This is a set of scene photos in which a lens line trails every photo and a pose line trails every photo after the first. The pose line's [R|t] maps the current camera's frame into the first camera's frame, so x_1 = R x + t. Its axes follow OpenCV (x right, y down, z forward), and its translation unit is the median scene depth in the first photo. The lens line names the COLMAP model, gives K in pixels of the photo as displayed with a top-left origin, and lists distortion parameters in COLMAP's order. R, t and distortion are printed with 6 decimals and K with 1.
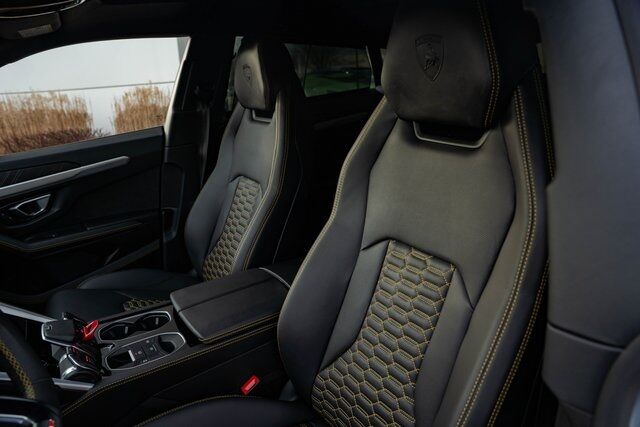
lens RADIAL K [[442.3, 0, 320.0], [0, 442.3, 213.5], [0, 0, 1]] dist [-0.142315, 0.091918]
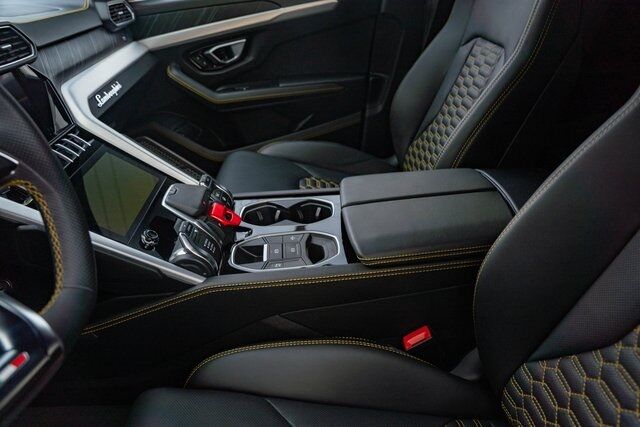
lens RADIAL K [[442.3, 0, 320.0], [0, 442.3, 213.5], [0, 0, 1]] dist [-0.142315, 0.091918]
pose [[0.860388, 0.247611, -0.445444, -0.036105], [-0.132859, 0.952792, 0.273012, 0.045075], [0.492016, -0.175715, 0.852669, 0.367966]]
